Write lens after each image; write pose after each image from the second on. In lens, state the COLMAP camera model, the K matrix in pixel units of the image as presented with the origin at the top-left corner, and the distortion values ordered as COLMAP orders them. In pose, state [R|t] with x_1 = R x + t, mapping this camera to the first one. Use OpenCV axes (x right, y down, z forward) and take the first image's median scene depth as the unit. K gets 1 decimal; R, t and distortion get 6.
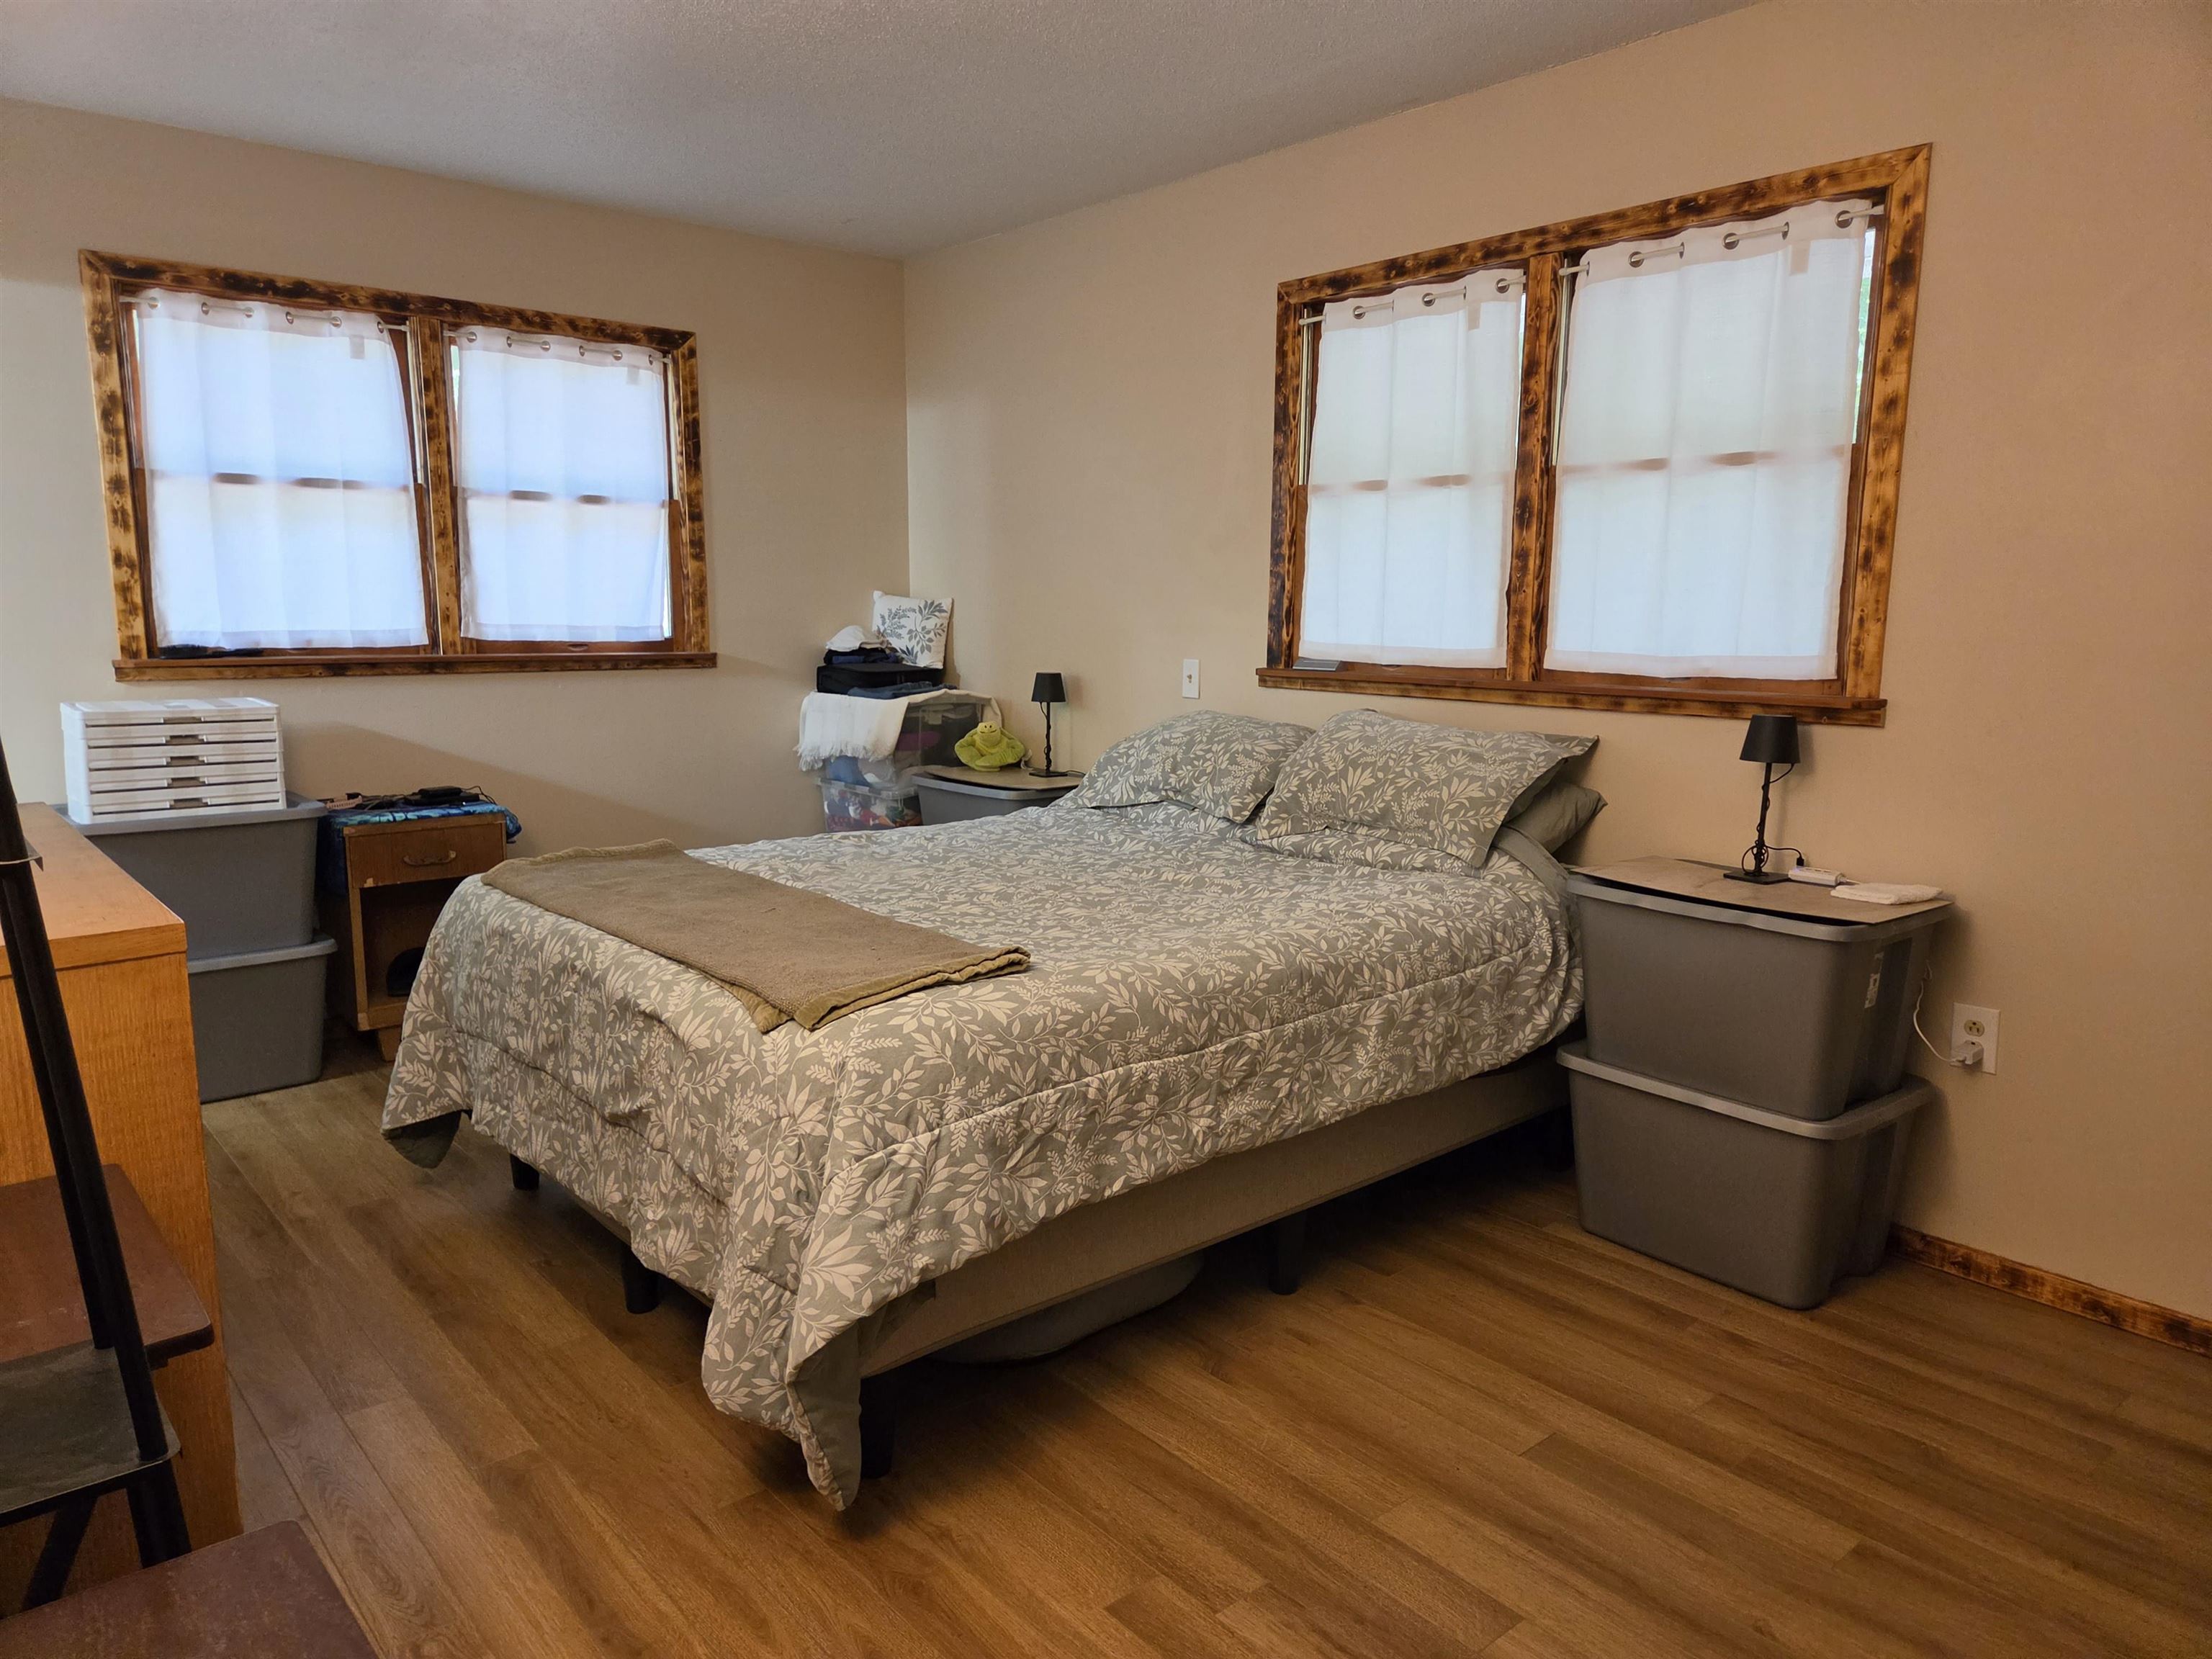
lens RADIAL K [[1473.0, 0, 1107.6], [0, 1473.0, 837.4], [0, 0, 1]] dist [0.070003, -0.056531]
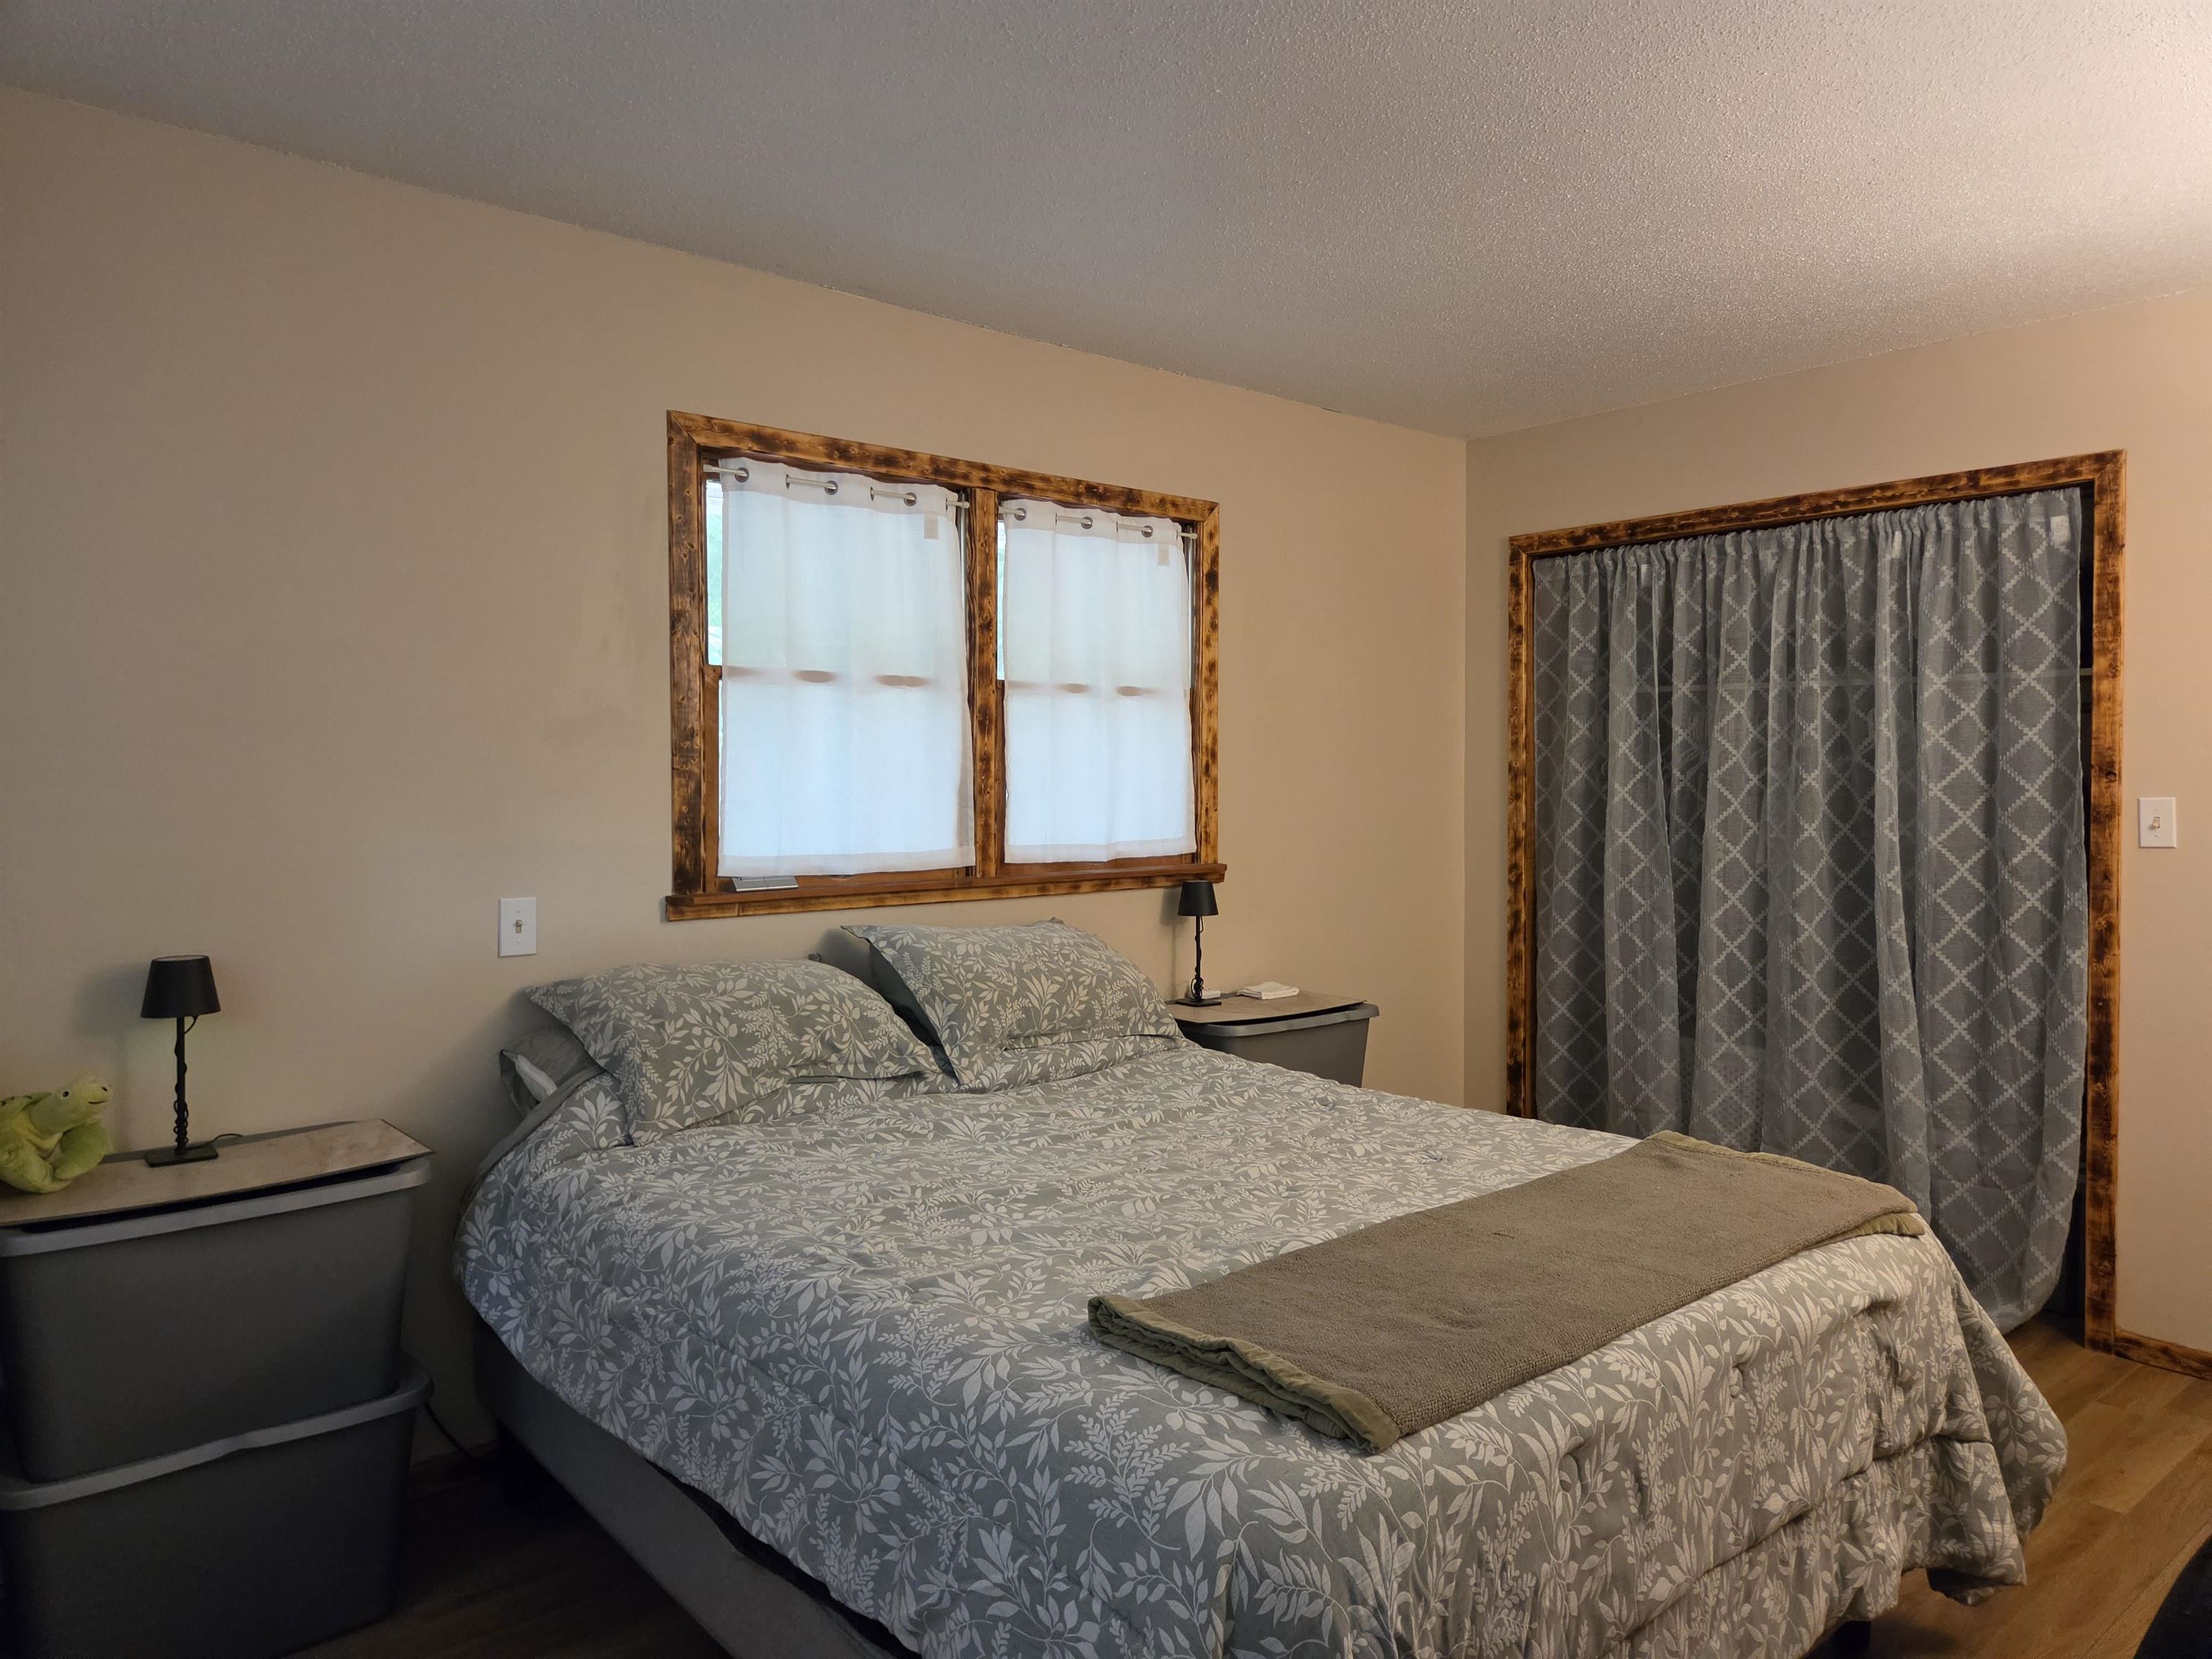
lens RADIAL K [[1473.0, 0, 1117.3], [0, 1473.0, 811.4], [0, 0, 1]] dist [0.070003, -0.056531]
pose [[0.001778, -0.034243, 0.999412, -0.760244], [0.160486, 0.986469, 0.033514, -0.171416], [-0.987037, 0.160332, 0.007249, 0.894515]]
